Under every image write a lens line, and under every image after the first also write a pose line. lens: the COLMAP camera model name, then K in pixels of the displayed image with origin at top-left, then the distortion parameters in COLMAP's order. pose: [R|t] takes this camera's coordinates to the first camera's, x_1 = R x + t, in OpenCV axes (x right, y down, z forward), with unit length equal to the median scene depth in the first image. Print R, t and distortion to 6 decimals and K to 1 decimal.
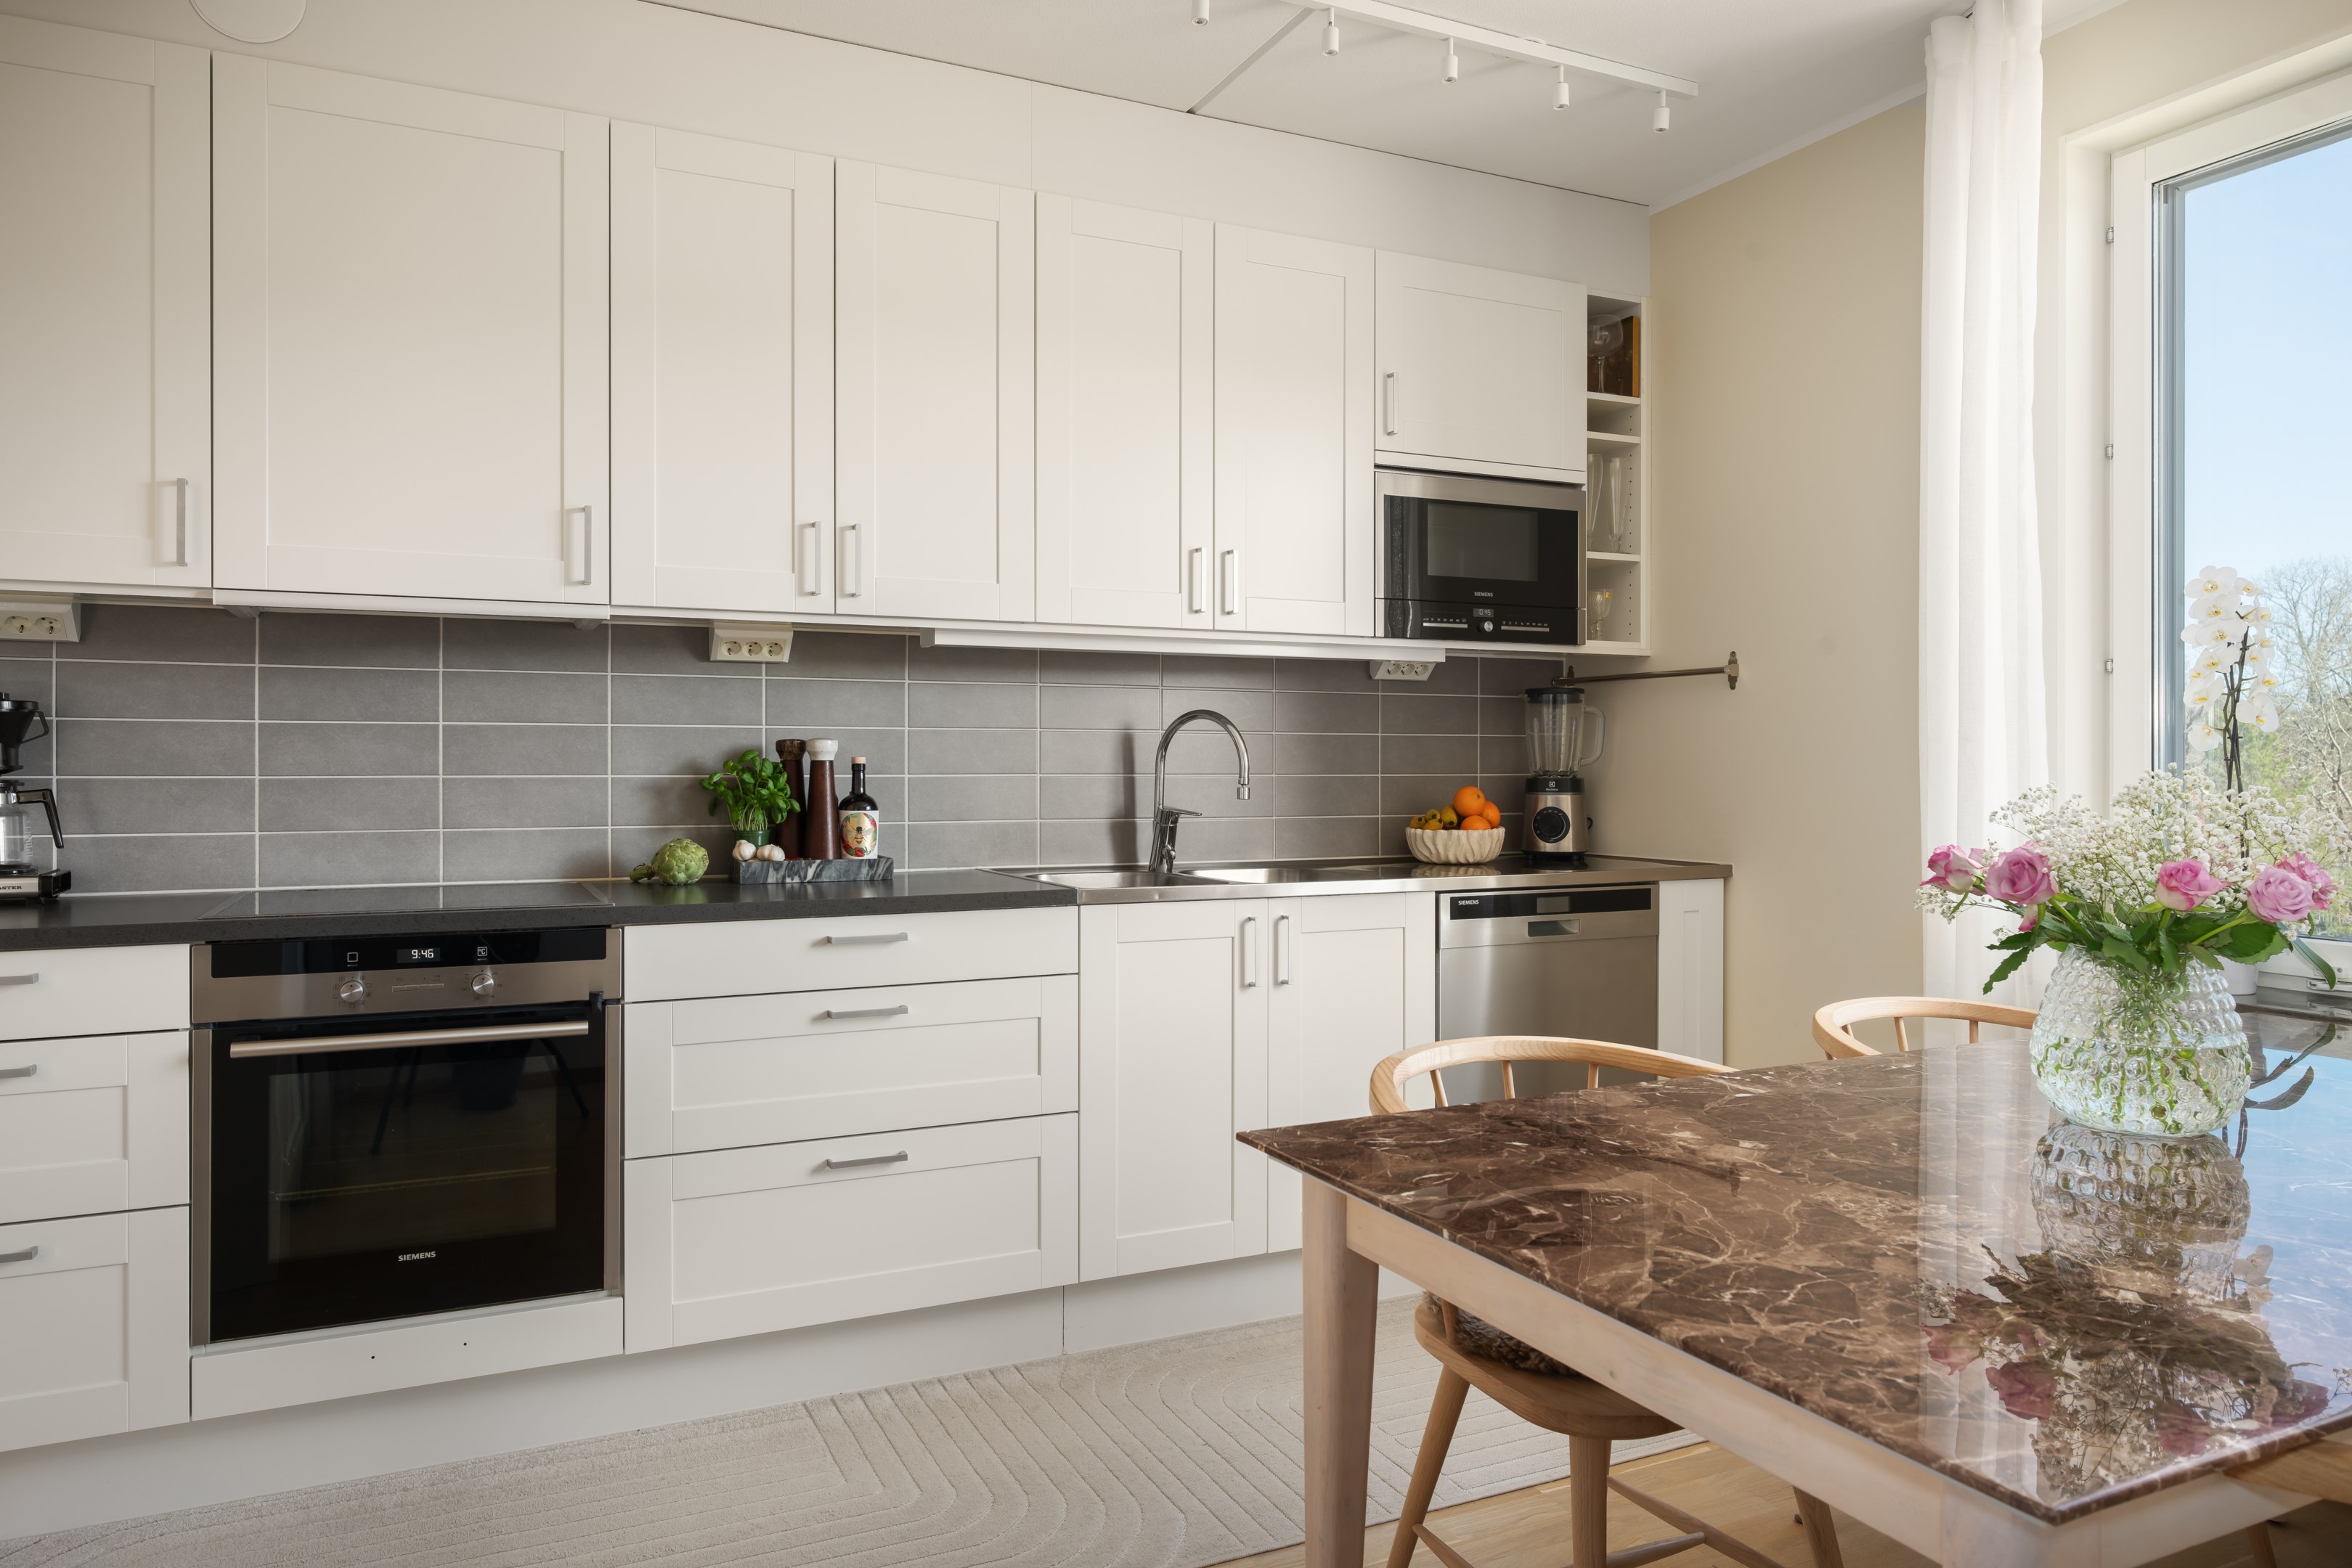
lens RADIAL K [[1536.4, 0, 1176.0], [0, 1536.4, 784.0], [0, 0, 1]] dist [0.000257, 0.003259]
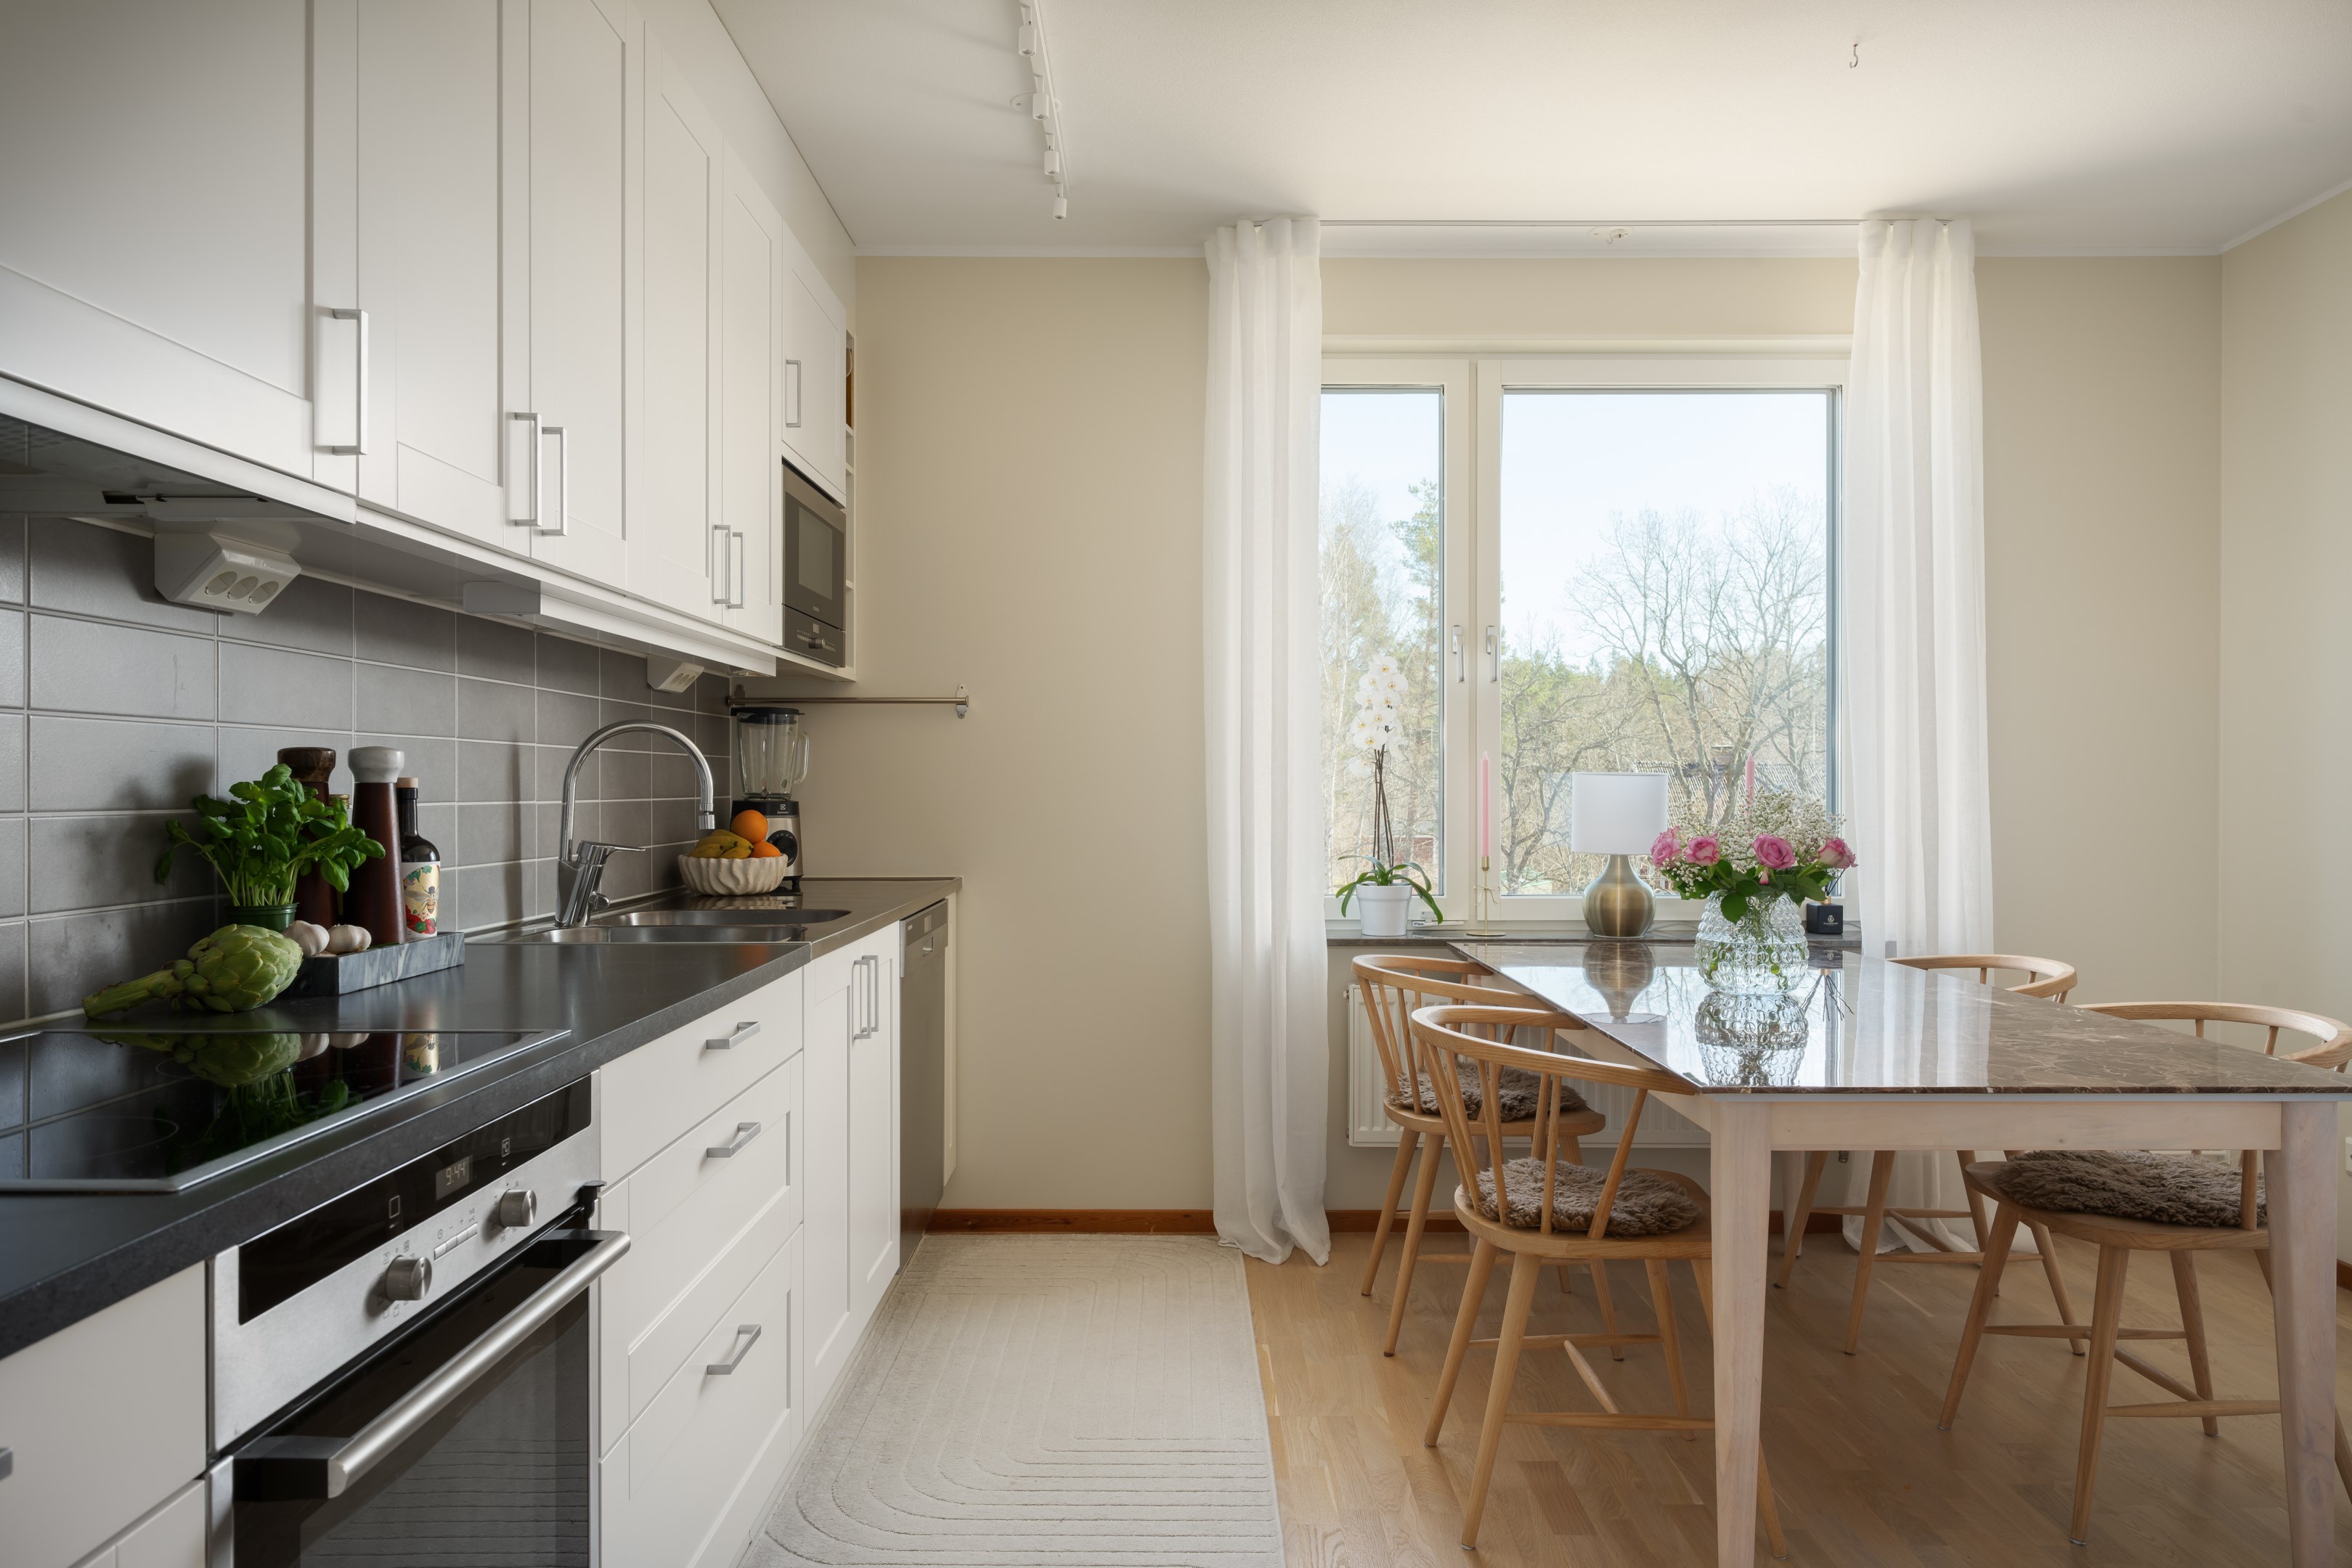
lens RADIAL K [[1536.4, 0, 1176.0], [0, 1536.4, 784.0], [0, 0, 1]] dist [0.000257, 0.003259]
pose [[0.434604, -0.001432, 0.900620, -0.642348], [0.012901, 0.999906, -0.004635, -0.007977], [-0.900529, 0.013633, 0.434582, 0.438805]]
